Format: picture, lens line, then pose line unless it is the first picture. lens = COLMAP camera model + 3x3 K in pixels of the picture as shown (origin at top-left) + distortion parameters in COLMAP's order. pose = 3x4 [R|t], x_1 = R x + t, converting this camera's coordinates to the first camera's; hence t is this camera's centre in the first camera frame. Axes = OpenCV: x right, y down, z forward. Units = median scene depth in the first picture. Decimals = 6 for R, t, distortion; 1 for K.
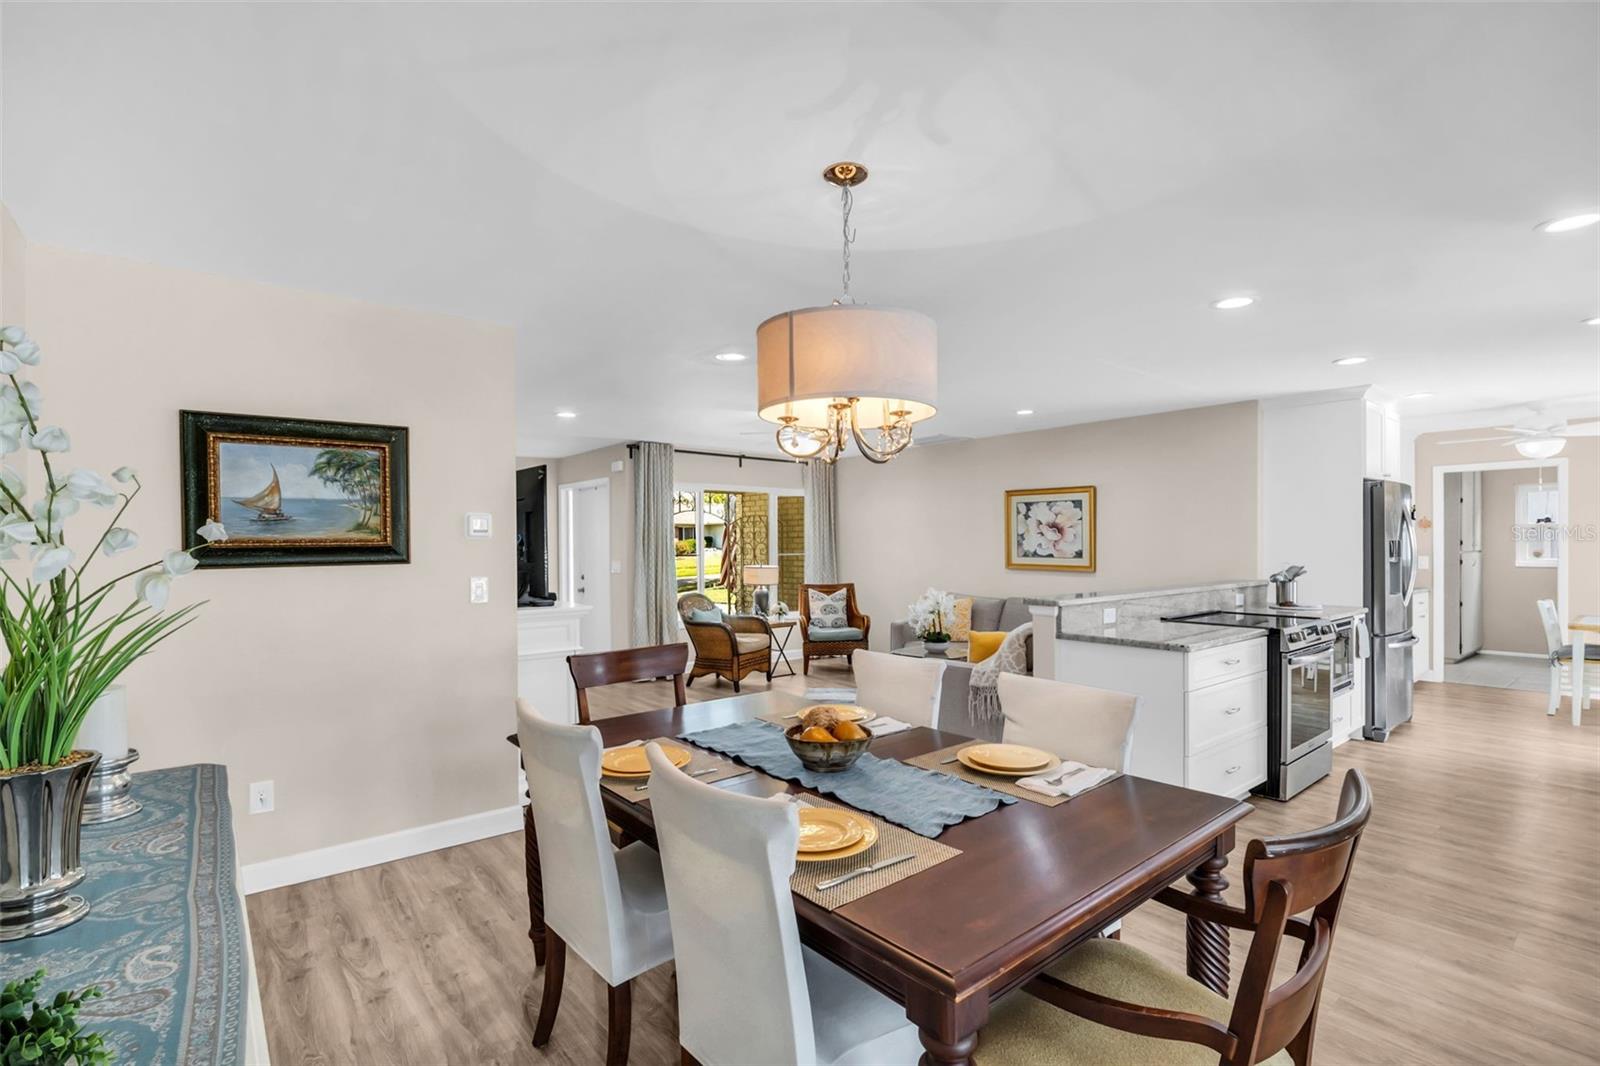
lens RADIAL K [[732.6, 0, 798.3], [0, 732.6, 542.6], [0, 0, 1]] dist [0.002225, -0.001433]
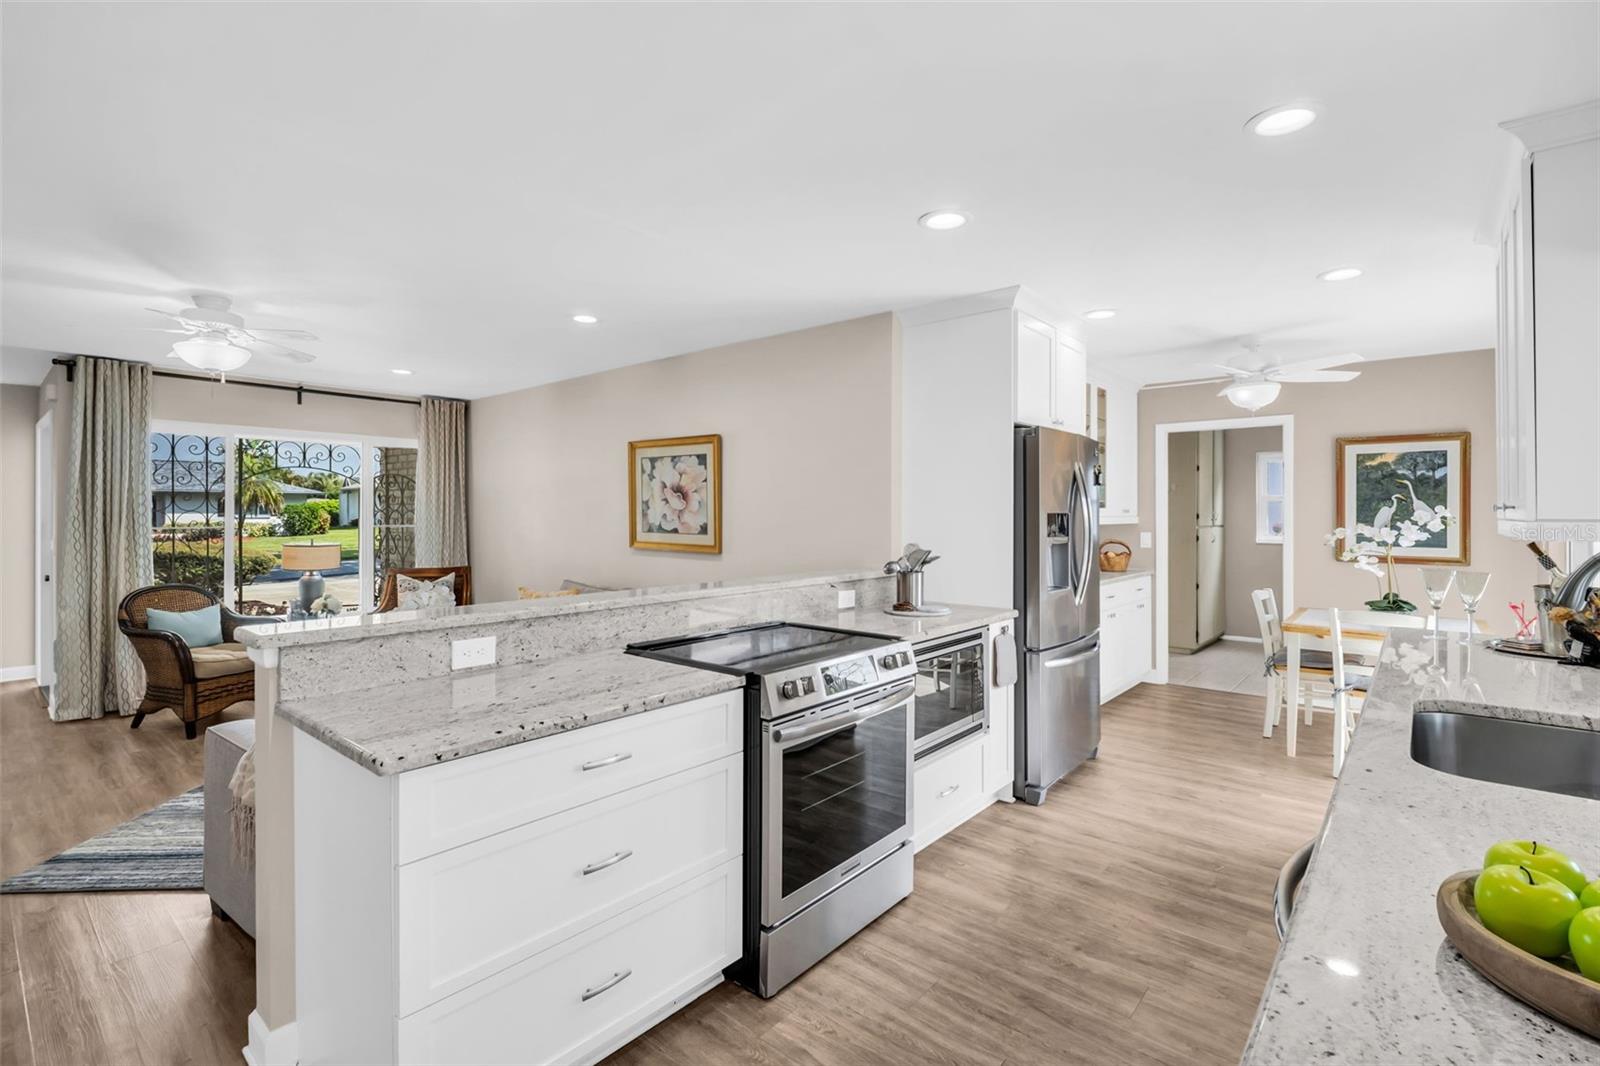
lens RADIAL K [[732.6, 0, 782.5], [0, 732.6, 505.9], [0, 0, 1]] dist [0.002225, -0.001433]
pose [[0.986413, 0.008264, 0.164076, 0.342423], [-0.006811, 0.999933, -0.009411, -0.000830], [-0.164143, 0.008166, 0.986403, 0.274523]]
